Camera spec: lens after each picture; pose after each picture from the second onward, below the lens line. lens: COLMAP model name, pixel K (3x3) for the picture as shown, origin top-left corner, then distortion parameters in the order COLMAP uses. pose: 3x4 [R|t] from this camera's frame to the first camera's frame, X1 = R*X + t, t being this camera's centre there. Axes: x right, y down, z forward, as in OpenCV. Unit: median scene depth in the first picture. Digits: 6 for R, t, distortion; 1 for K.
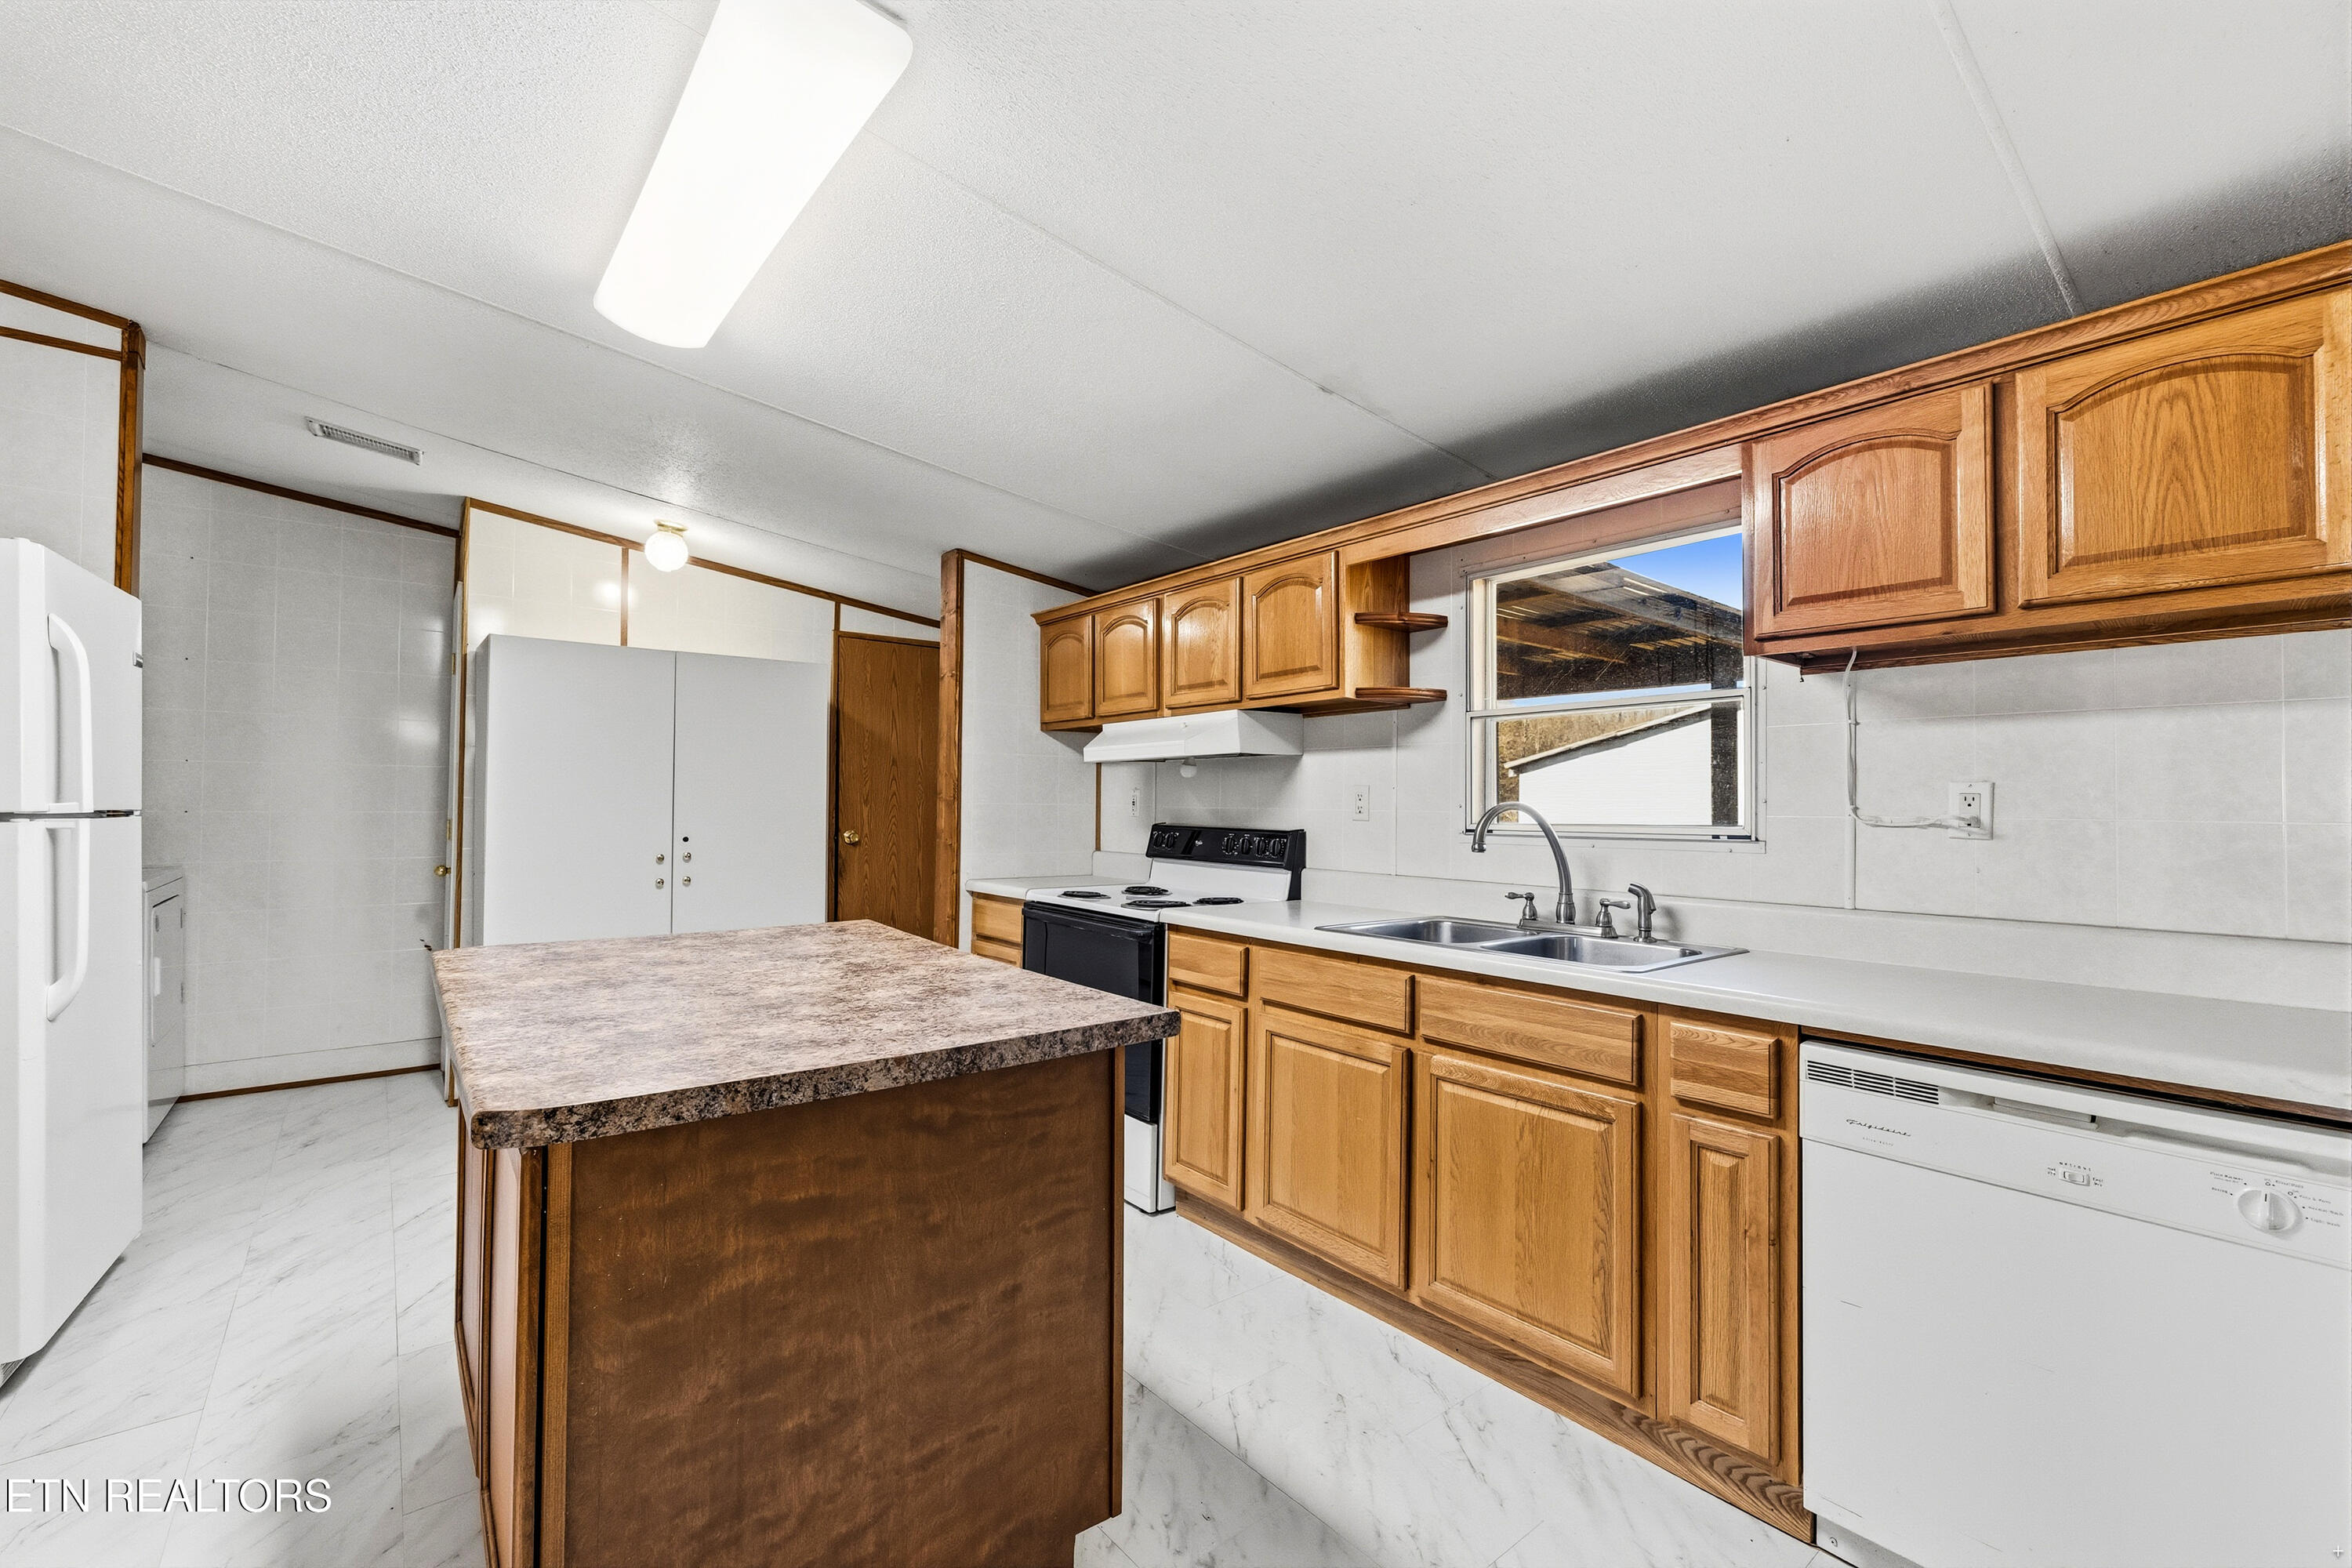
lens RADIAL K [[996.0, 0, 1162.6], [0, 996.0, 781.9], [0, 0, 1]] dist [0.000142, -0.000033]
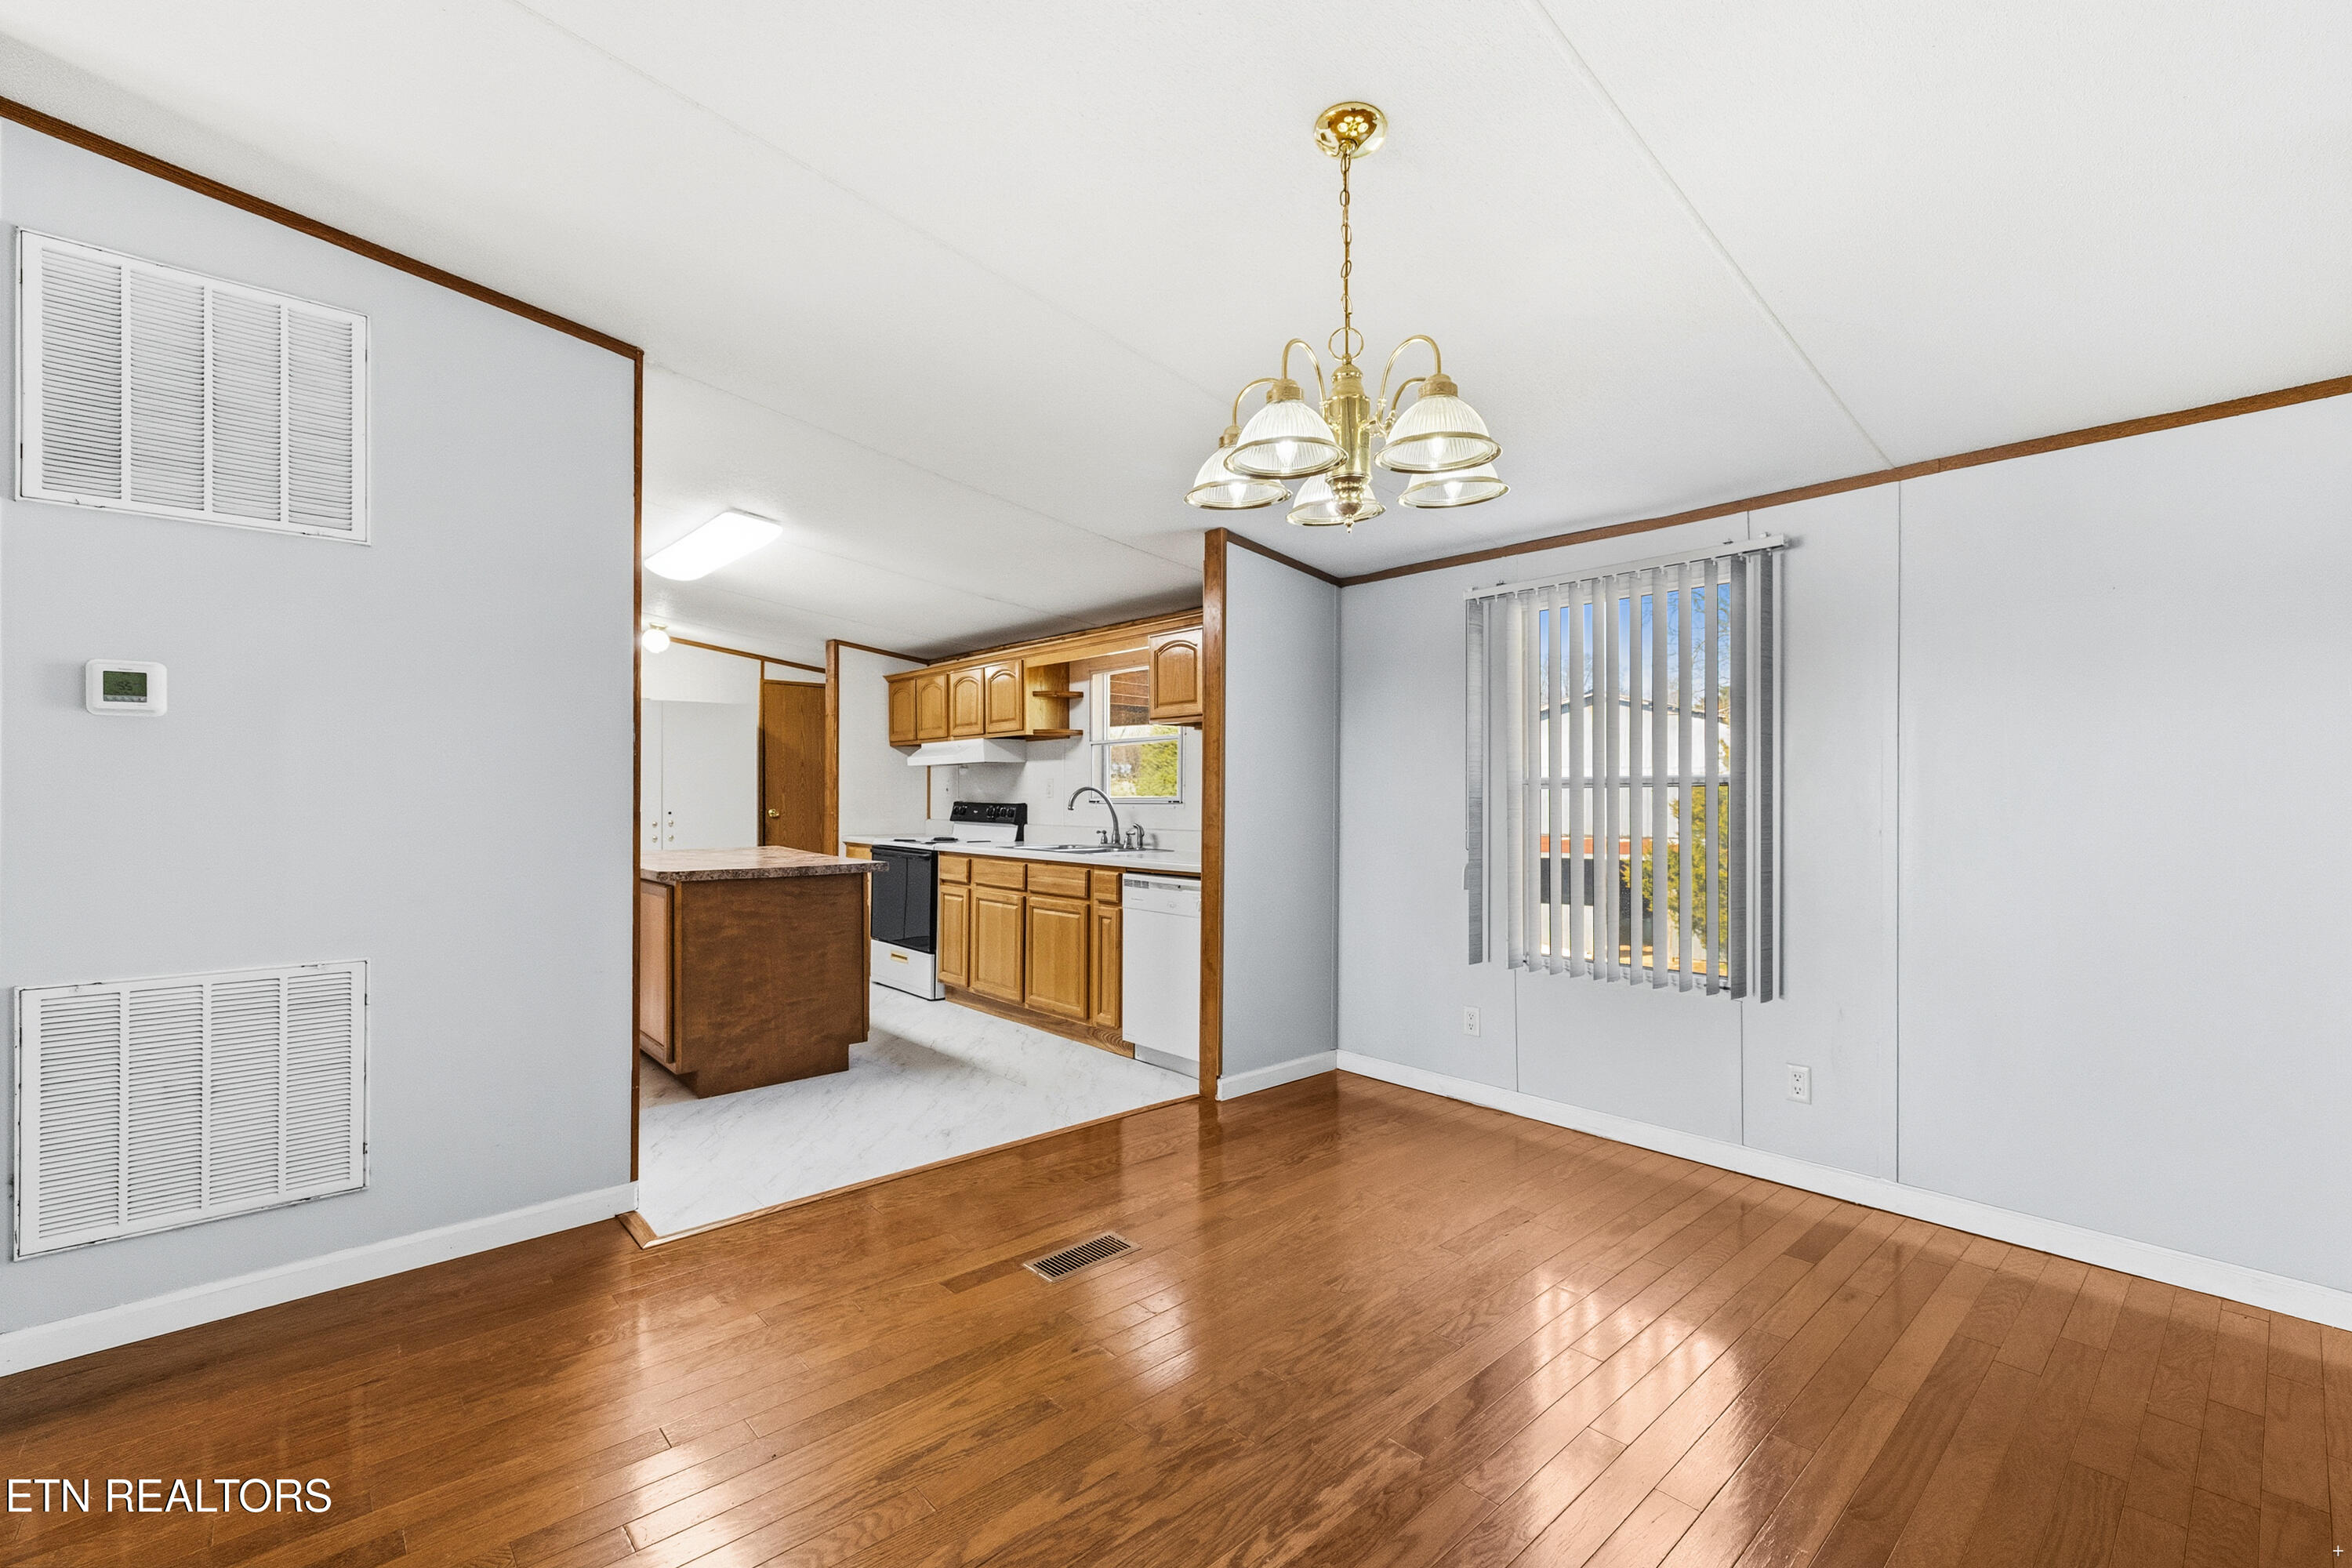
lens RADIAL K [[1000.4, 0, 1180.6], [0, 1000.4, 792.5], [0, 0, 1]] dist [0.012335, 0.000103]
pose [[0.997354, -0.007704, 0.072287, 0.336686], [0.006219, 0.999766, 0.020739, -0.008919], [-0.072430, -0.020235, 0.997168, -0.981749]]
